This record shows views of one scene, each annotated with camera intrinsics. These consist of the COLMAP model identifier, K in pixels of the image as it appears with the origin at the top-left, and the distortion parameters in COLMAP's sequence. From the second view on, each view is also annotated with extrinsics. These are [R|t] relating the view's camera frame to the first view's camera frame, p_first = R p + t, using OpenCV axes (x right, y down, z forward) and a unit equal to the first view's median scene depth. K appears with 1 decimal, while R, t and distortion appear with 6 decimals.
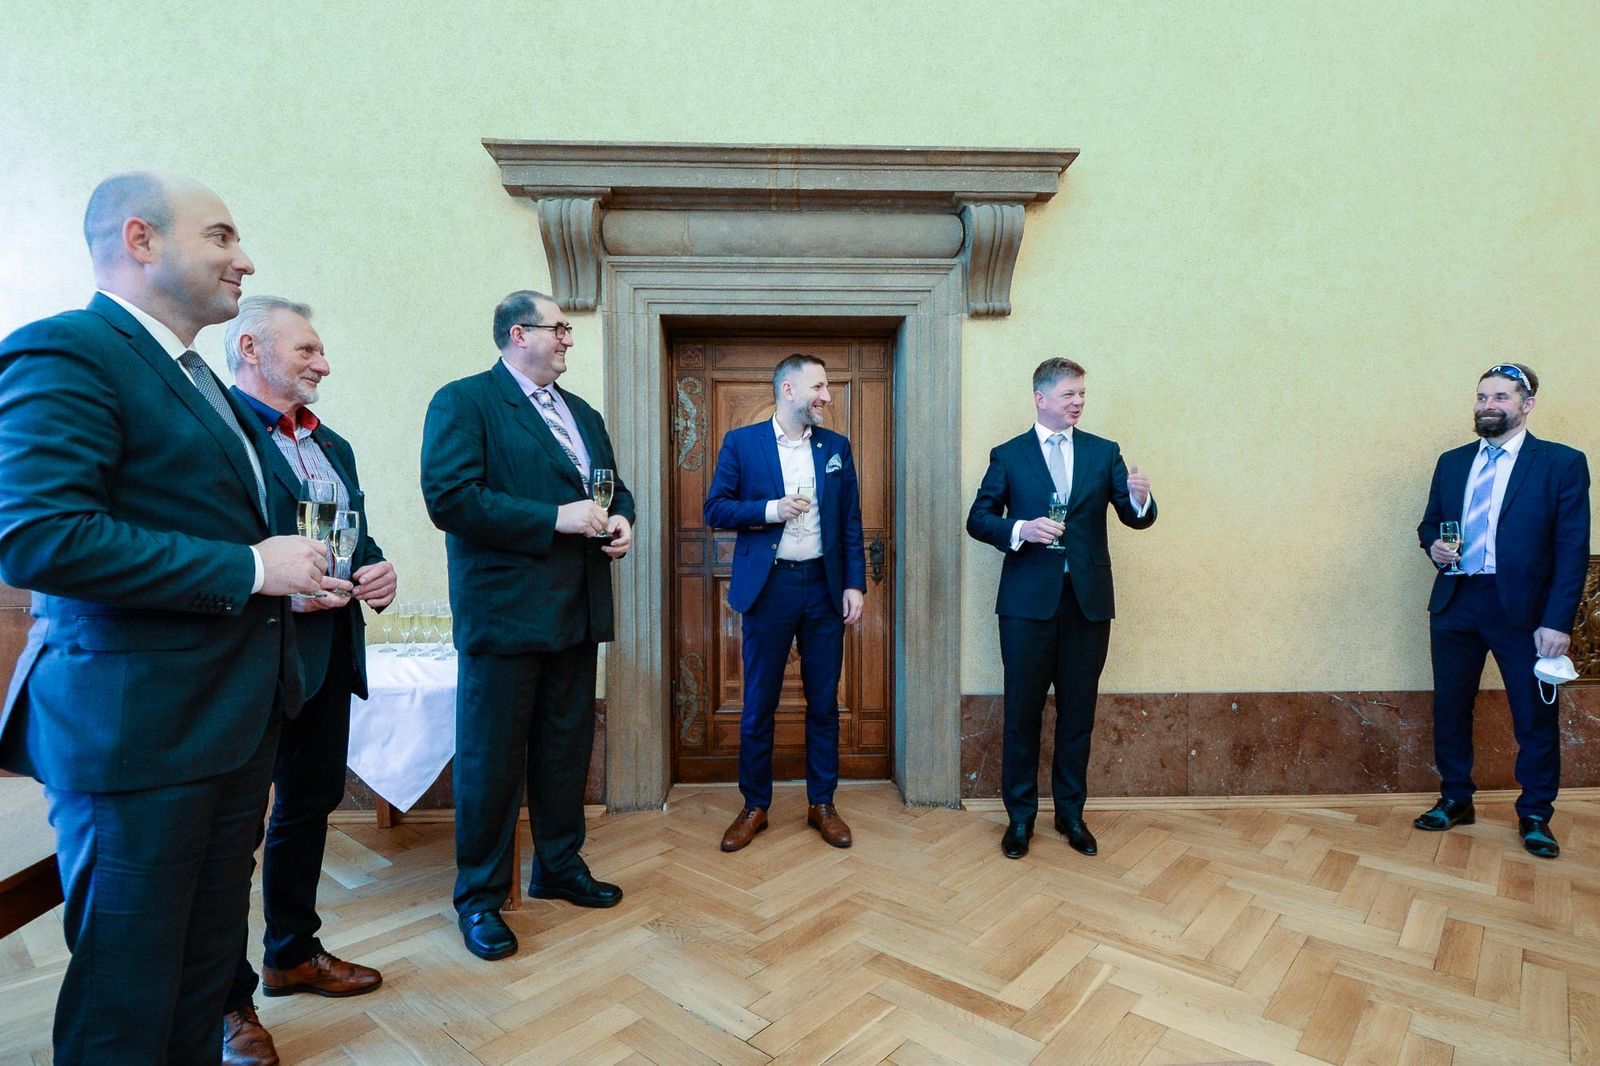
lens RADIAL K [[851.2, 0, 809.0], [0, 851.2, 531.3], [0, 0, 1]] dist [0.004427, -0.000083]
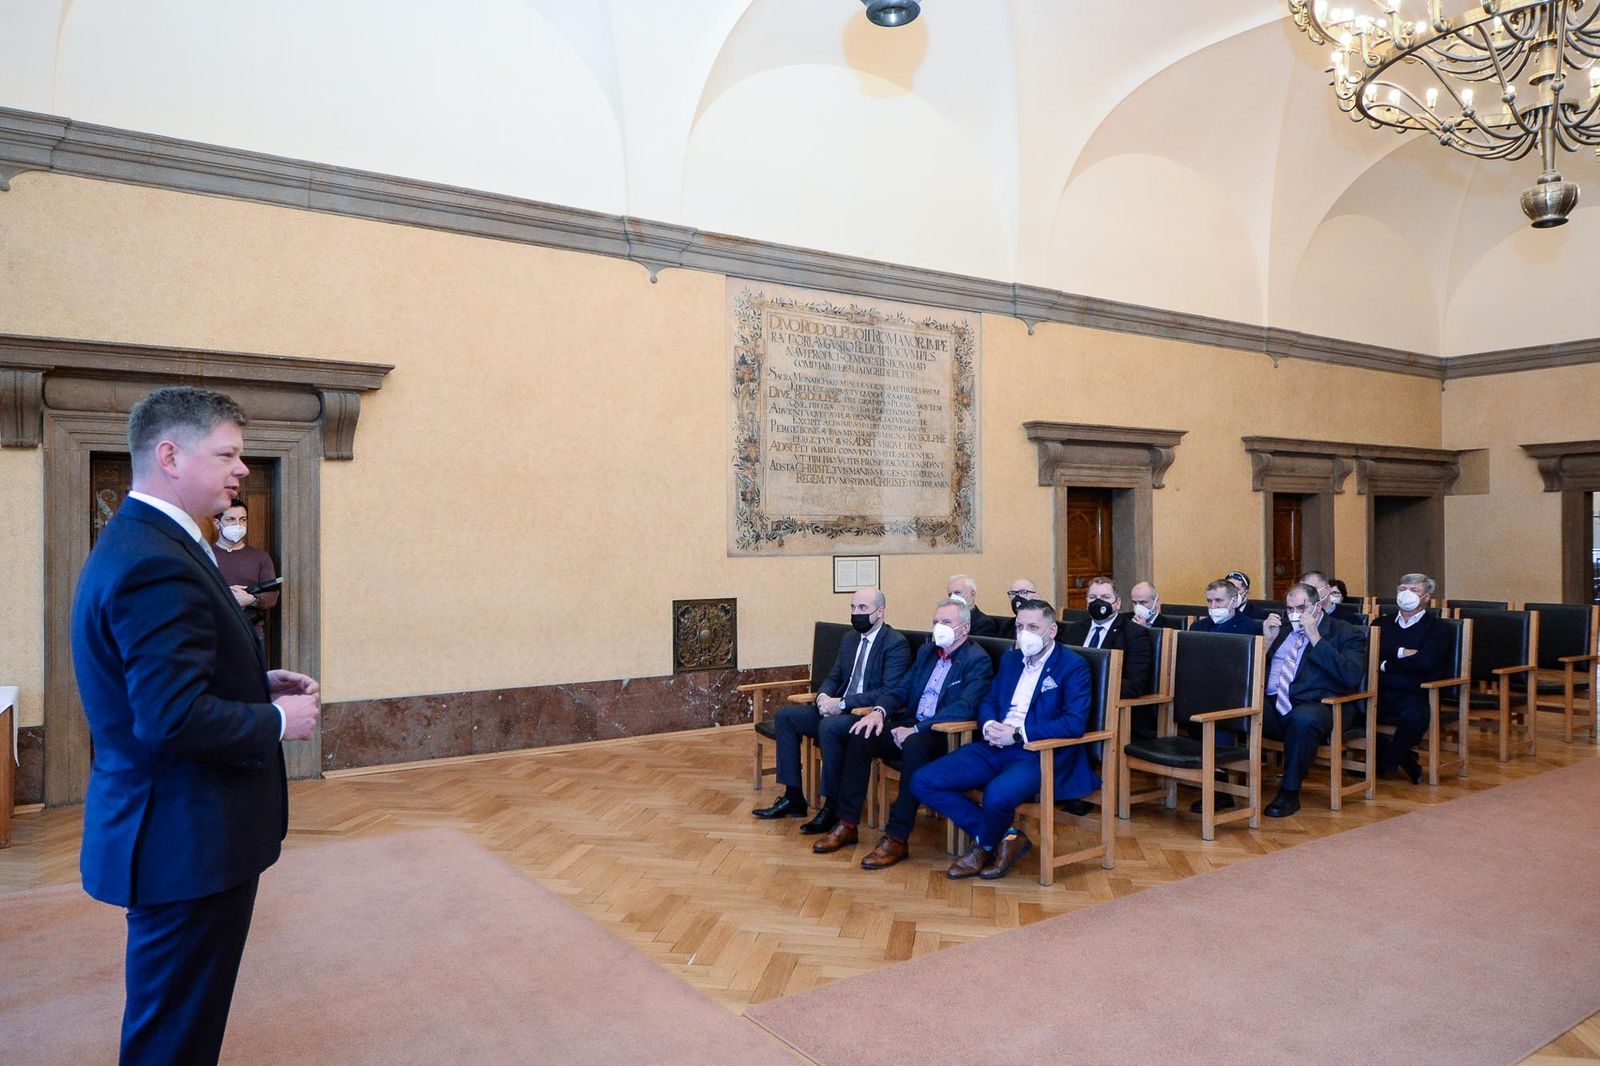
lens RADIAL K [[1093.4, 0, 809.0], [0, 1093.4, 545.5], [0, 0, 1]] dist [0.001036, -0.013365]
pose [[0.841832, -0.003922, 0.539725, -0.146145], [0.010352, 0.999907, -0.008880, -0.067180], [-0.539640, 0.013062, 0.841795, -1.156110]]
